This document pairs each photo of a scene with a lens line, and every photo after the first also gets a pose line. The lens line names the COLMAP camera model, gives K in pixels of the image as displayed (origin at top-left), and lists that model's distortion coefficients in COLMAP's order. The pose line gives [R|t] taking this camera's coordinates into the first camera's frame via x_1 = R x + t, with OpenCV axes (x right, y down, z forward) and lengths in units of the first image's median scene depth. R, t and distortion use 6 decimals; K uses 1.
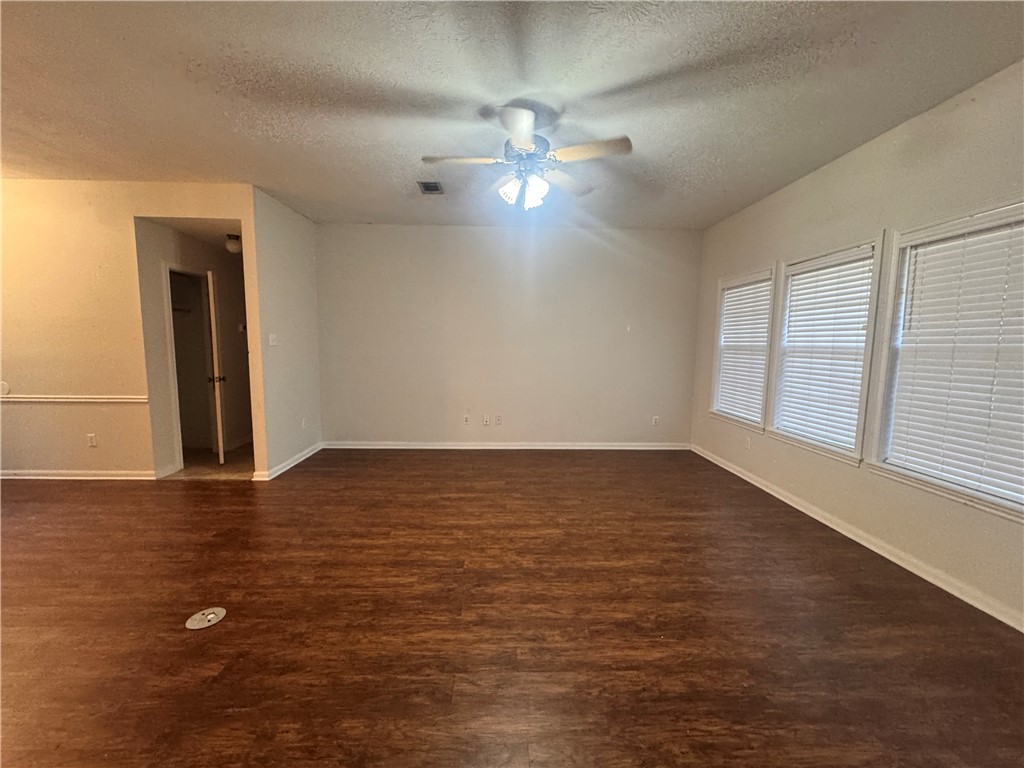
lens RADIAL K [[407.4, 0, 510.0], [0, 407.4, 384.0], [0, 0, 1]] dist [0.000345, -0.000372]
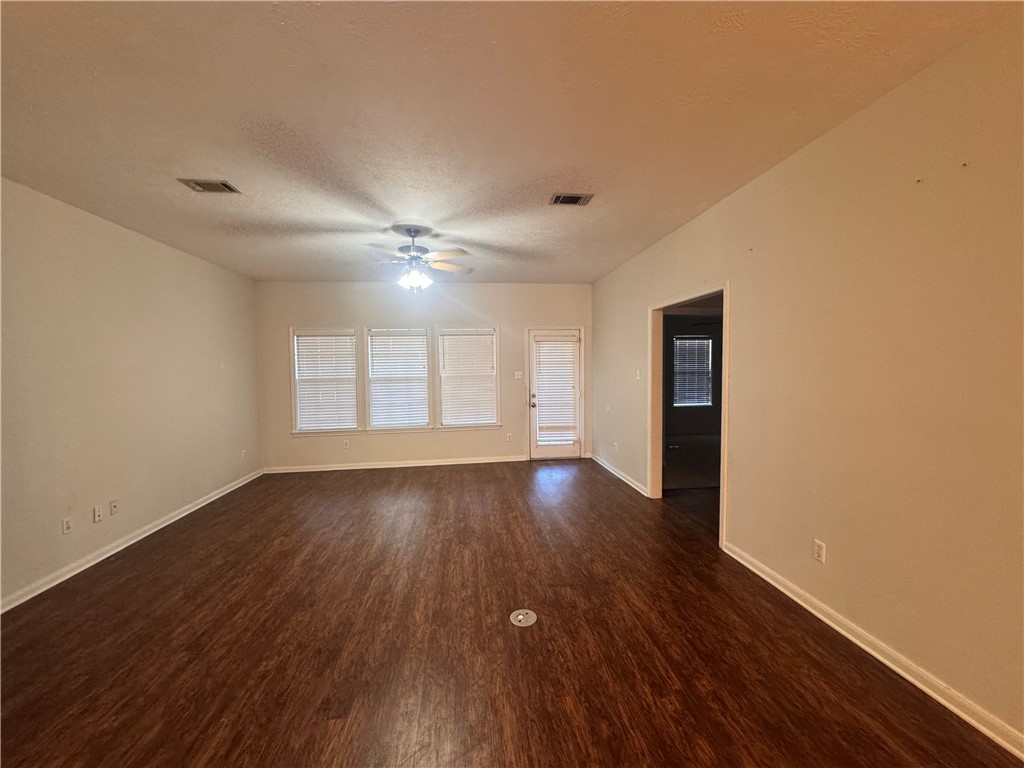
lens RADIAL K [[407.4, 0, 512.2], [0, 407.4, 383.9], [0, 0, 1]] dist [0.000345, -0.000372]
pose [[-0.091893, -0.053235, 0.994345, -1.395910], [0.117067, 0.991068, 0.063878, -0.142024], [-0.988864, 0.122275, -0.084840, 0.768697]]
